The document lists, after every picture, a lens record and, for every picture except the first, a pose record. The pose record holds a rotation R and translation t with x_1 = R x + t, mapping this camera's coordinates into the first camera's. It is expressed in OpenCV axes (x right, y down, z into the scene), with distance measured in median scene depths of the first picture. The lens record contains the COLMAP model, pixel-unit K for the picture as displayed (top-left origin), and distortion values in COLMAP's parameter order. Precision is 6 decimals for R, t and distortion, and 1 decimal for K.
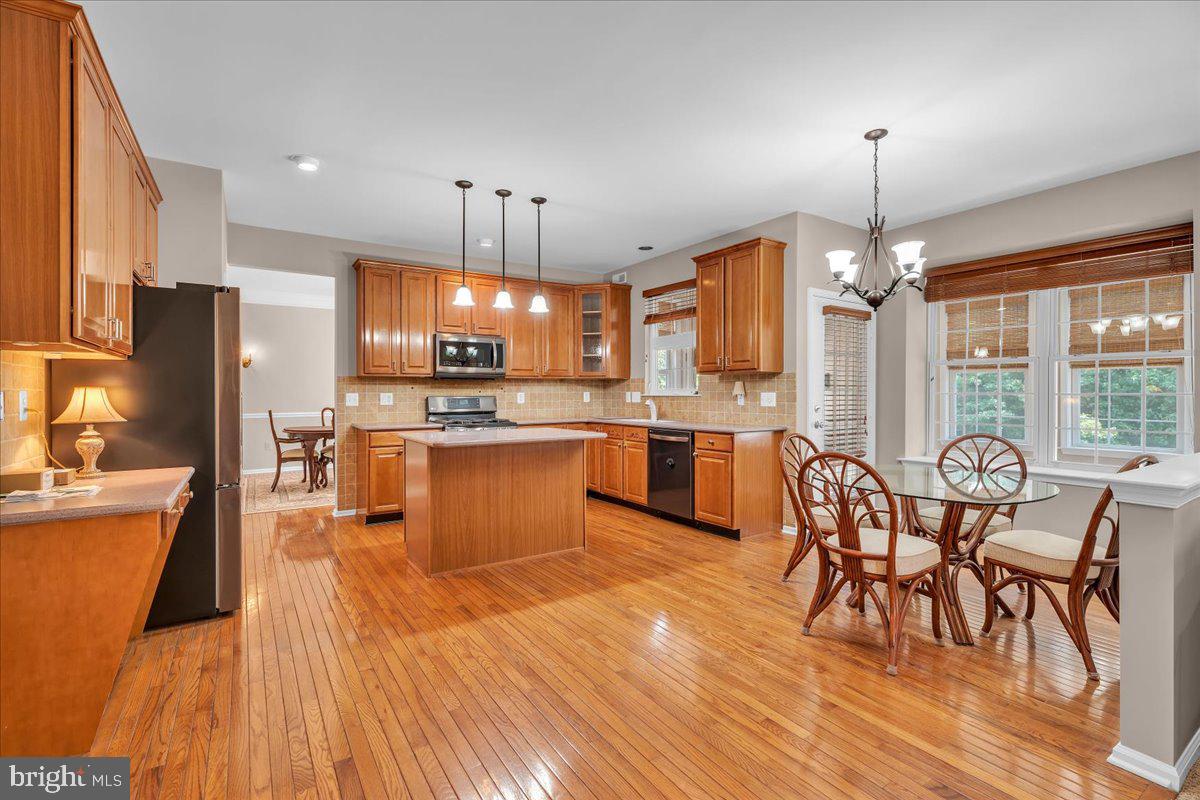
lens RADIAL K [[541.3, 0, 597.8], [0, 541.3, 394.1], [0, 0, 1]] dist [-0.001090, 0.000008]
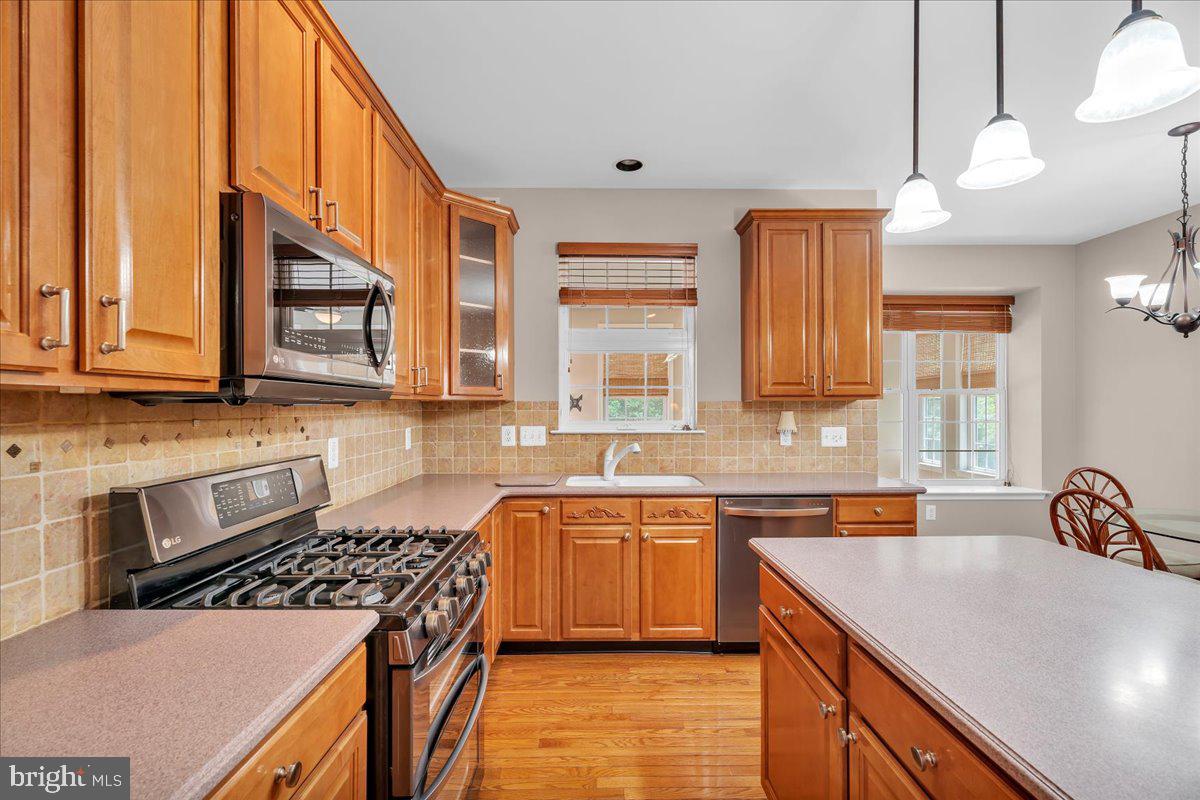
lens RADIAL K [[546.2, 0, 598.9], [0, 546.2, 403.5], [0, 0, 1]] dist [0.002231, 0.000333]
pose [[0.540583, 0.004477, 0.841279, -0.422814], [0.002044, 0.999976, -0.006634, -0.027545], [-0.841288, 0.005306, 0.540561, 0.783075]]
